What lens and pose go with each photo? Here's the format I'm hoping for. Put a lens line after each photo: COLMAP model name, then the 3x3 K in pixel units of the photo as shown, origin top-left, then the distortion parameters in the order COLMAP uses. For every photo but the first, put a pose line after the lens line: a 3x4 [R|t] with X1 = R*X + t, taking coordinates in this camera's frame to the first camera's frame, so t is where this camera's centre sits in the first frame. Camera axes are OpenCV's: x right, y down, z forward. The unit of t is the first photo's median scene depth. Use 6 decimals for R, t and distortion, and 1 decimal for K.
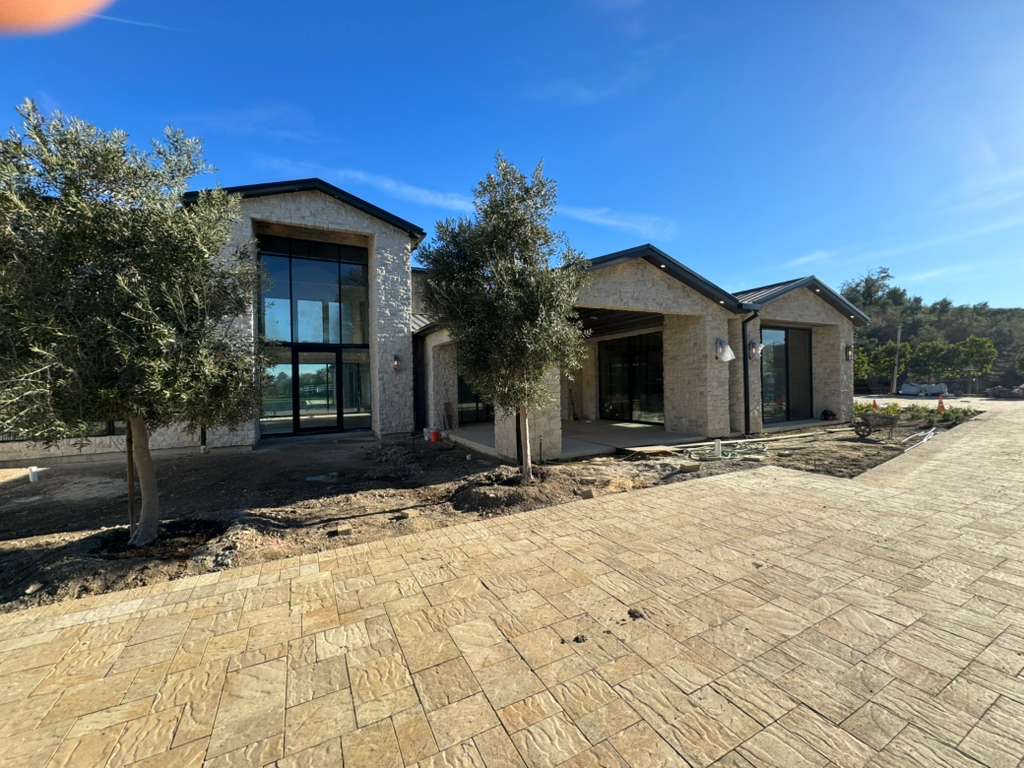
lens RADIAL K [[400.9, 0, 512.0], [0, 400.9, 384.0], [0, 0, 1]] dist [0.001215, 0.000024]
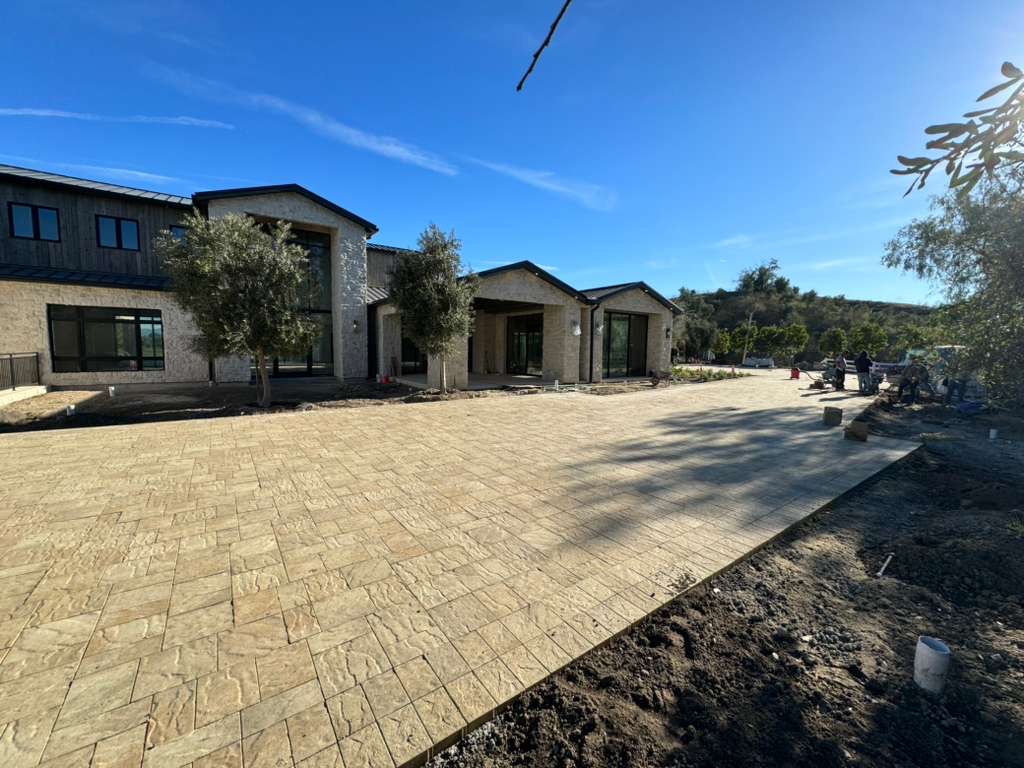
lens RADIAL K [[400.9, 0, 512.0], [0, 400.9, 384.0], [0, 0, 1]] dist [0.001215, 0.000024]
pose [[0.987586, 0.023106, 0.155372, 0.032333], [-0.036402, 0.995861, 0.083282, 0.011384], [-0.152804, -0.087904, 0.984339, -0.482157]]
